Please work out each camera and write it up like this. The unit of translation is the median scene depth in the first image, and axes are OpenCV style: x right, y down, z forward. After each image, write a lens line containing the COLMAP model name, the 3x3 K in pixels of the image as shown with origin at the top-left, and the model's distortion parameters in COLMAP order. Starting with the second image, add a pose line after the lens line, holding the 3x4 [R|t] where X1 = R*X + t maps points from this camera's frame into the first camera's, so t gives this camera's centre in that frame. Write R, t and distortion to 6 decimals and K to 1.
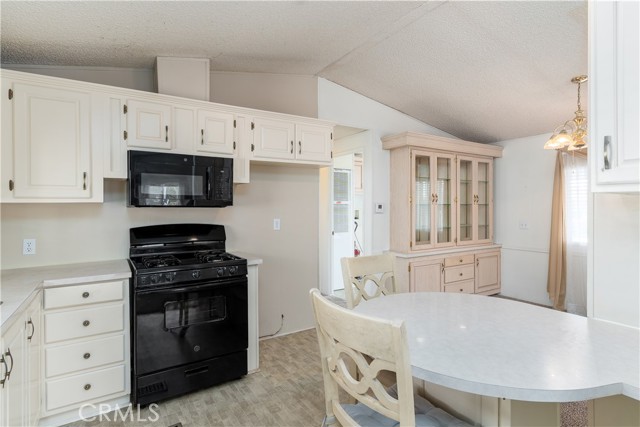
lens RADIAL K [[335.8, 0, 319.0], [0, 335.8, 208.4], [0, 0, 1]] dist [0.001794, 0.000270]
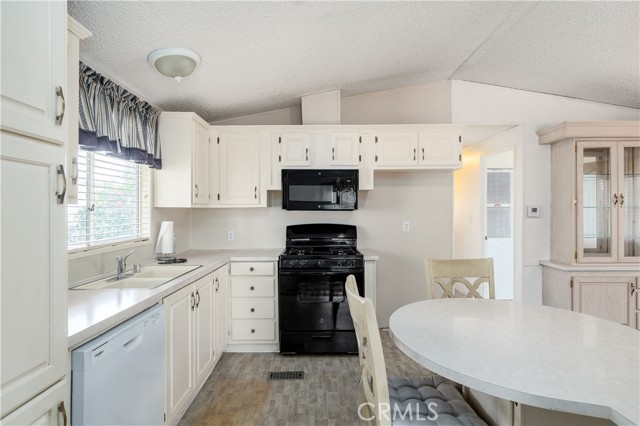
lens RADIAL K [[332.4, 0, 317.7], [0, 332.4, 211.5], [0, 0, 1]] dist [0.003286, 0.000855]
pose [[0.841348, 0.003258, -0.540484, 0.244910], [-0.002706, 0.999995, 0.001815, -0.002066], [0.540487, -0.000064, 0.841352, -0.060126]]
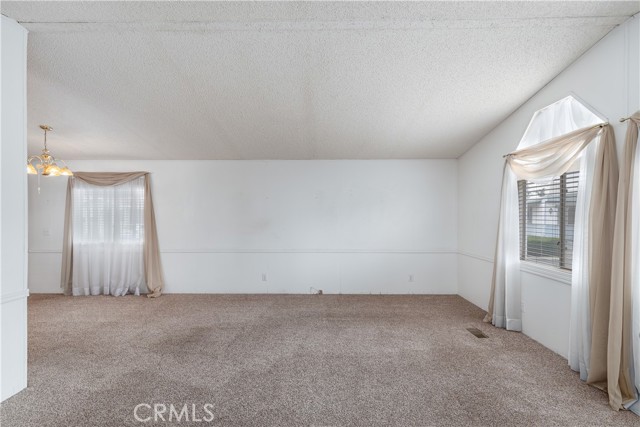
lens RADIAL K [[315.4, 0, 318.1], [0, 315.4, 215.5], [0, 0, 1]] dist [0.004492, 0.000507]
pose [[0.548447, 0.002276, 0.836182, 0.297480], [0.003106, 0.999984, -0.004760, -0.000224], [-0.836179, 0.005207, 0.548432, -0.715055]]
